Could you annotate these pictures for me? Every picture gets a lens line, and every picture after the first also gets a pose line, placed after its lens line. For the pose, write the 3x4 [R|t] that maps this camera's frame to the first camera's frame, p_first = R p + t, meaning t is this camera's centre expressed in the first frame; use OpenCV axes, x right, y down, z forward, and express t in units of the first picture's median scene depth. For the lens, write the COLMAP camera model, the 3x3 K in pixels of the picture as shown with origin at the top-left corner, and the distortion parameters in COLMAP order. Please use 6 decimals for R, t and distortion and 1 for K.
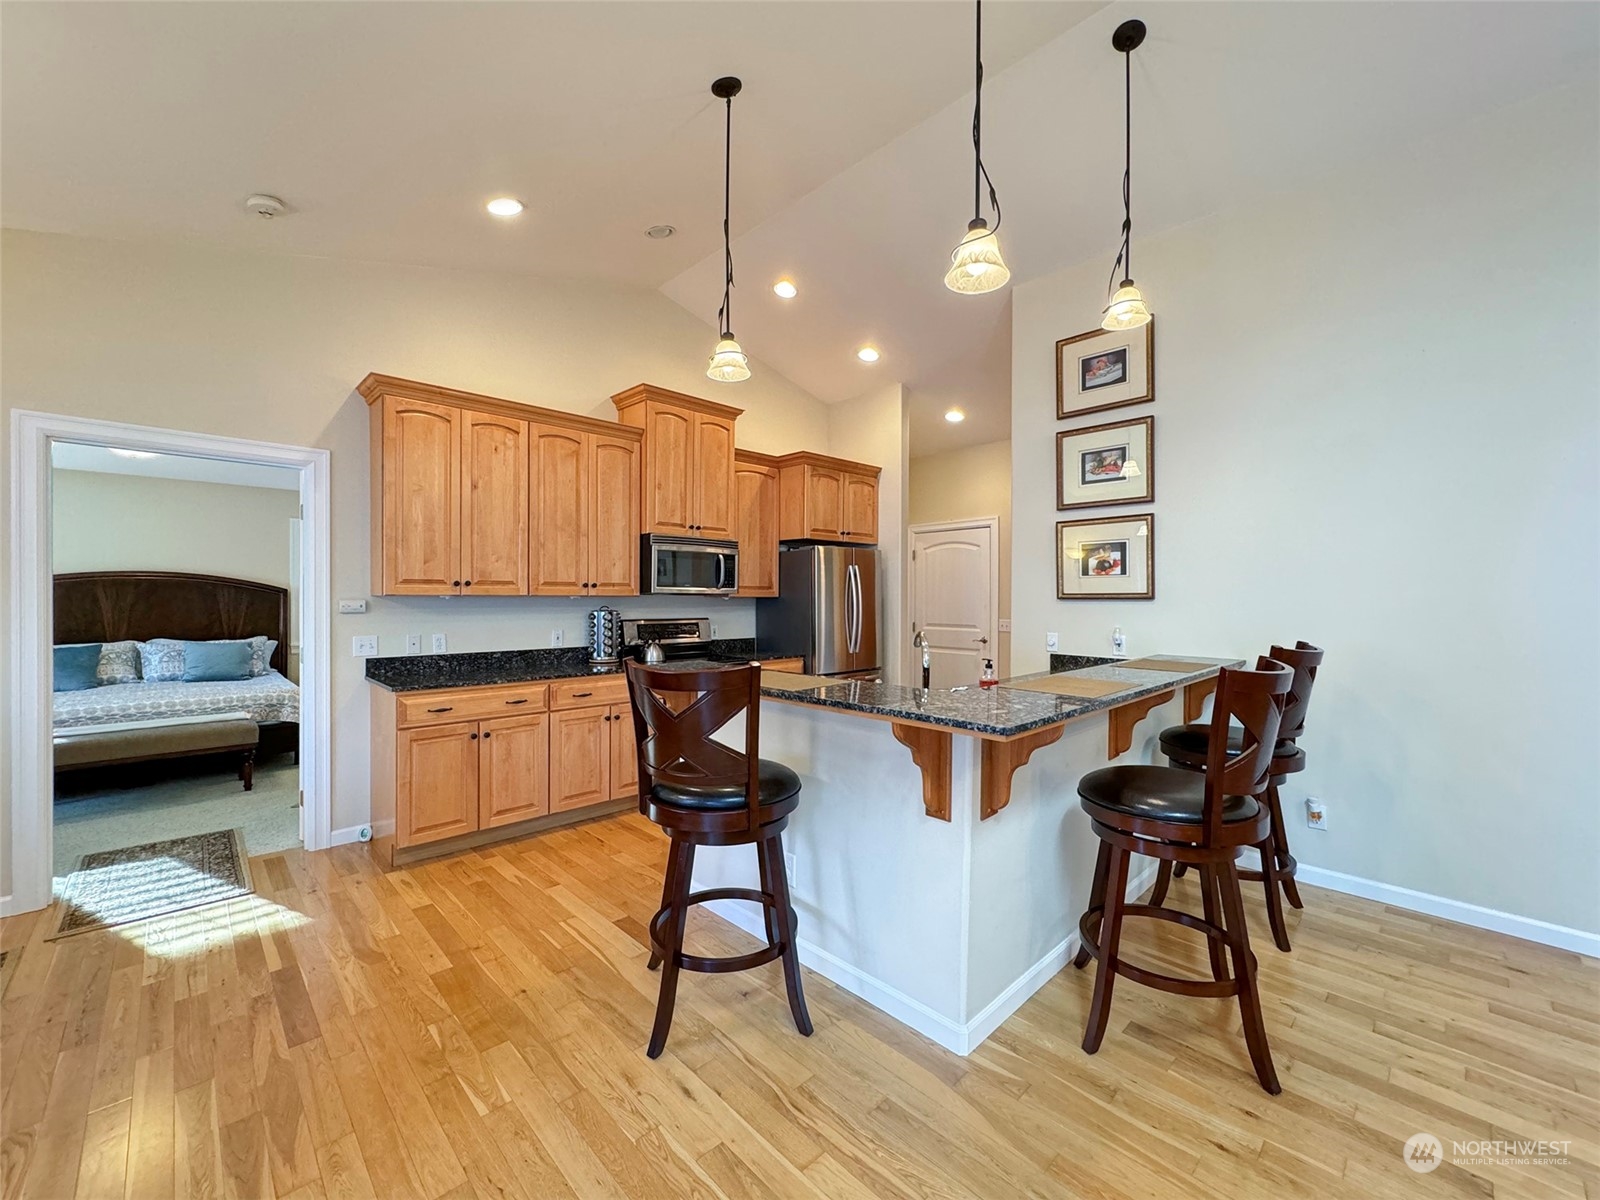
lens RADIAL K [[666.7, 0, 800.0], [0, 666.7, 600.0], [0, 0, 1]] dist [-0.001714, 0.000114]
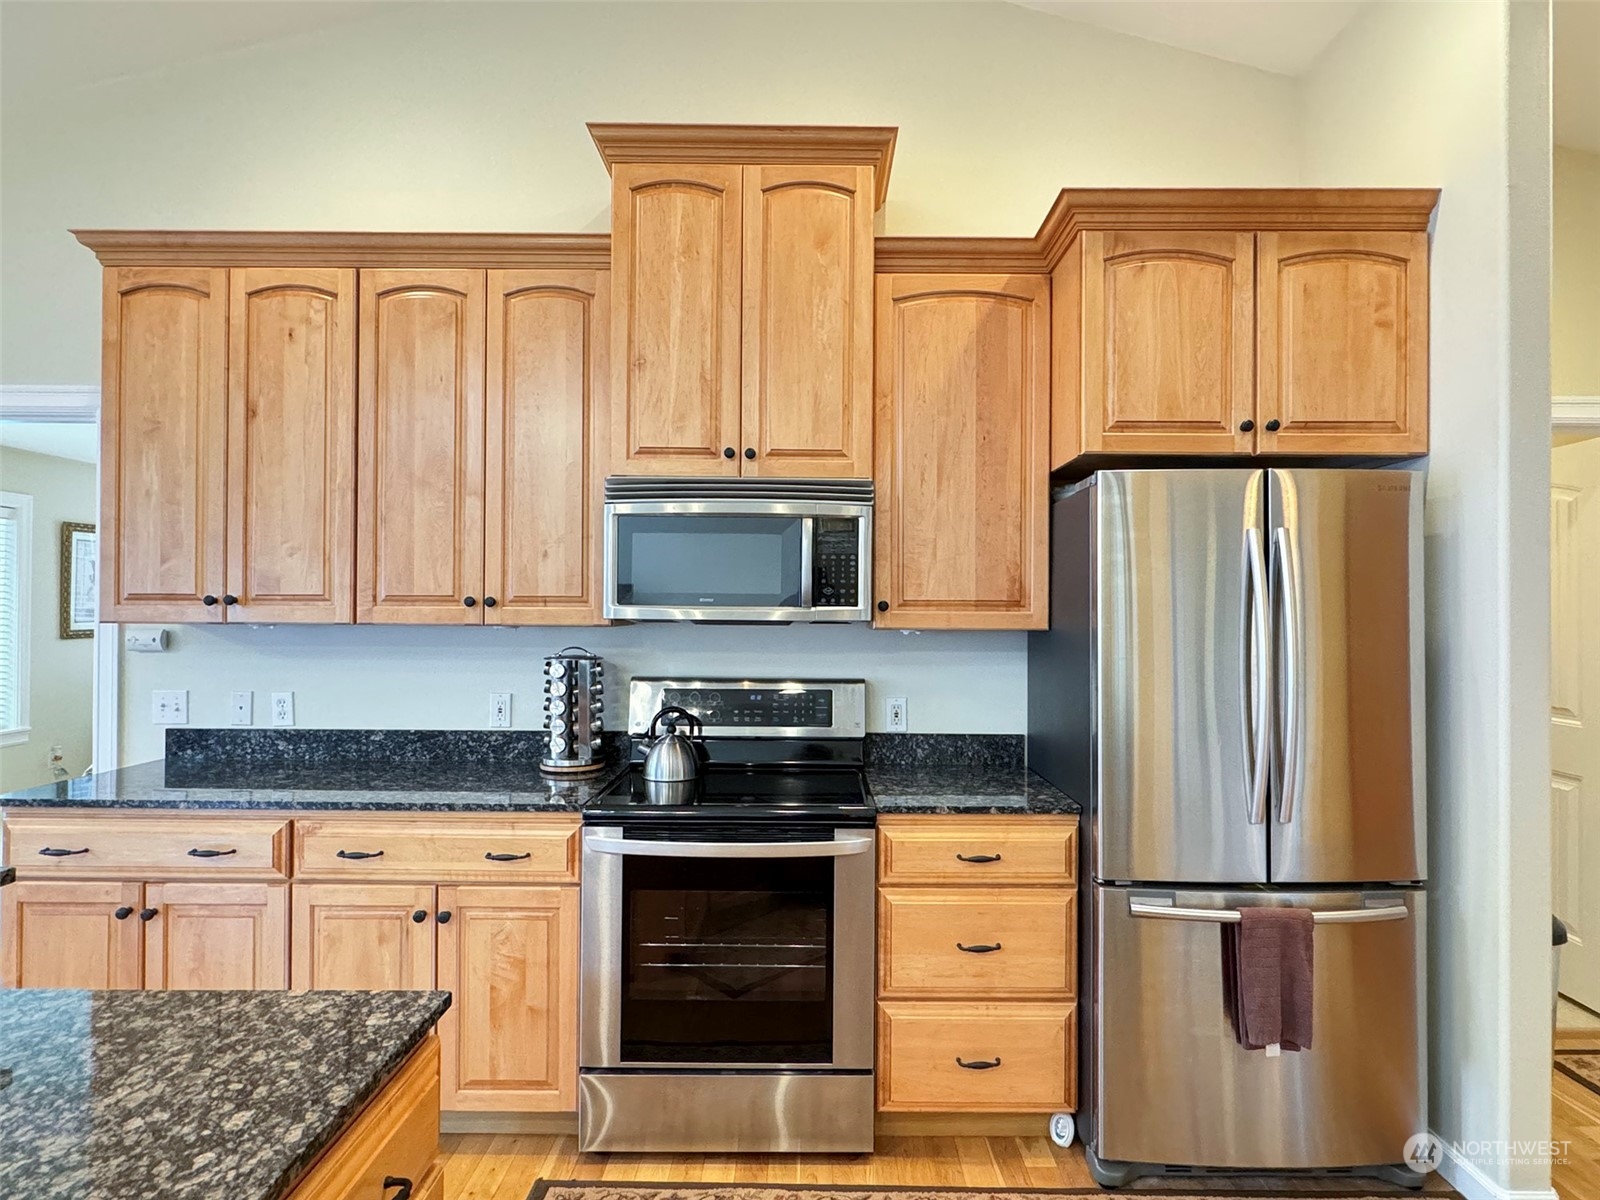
lens RADIAL K [[904.5, 0, 800.0], [0, 904.5, 600.0], [0, 0, 1]] dist [0.002210, 0.000228]
pose [[0.711996, -0.008771, -0.702129, 0.259770], [-0.006679, 0.999792, -0.019262, -0.012162], [0.702152, 0.018404, 0.711789, 0.681060]]
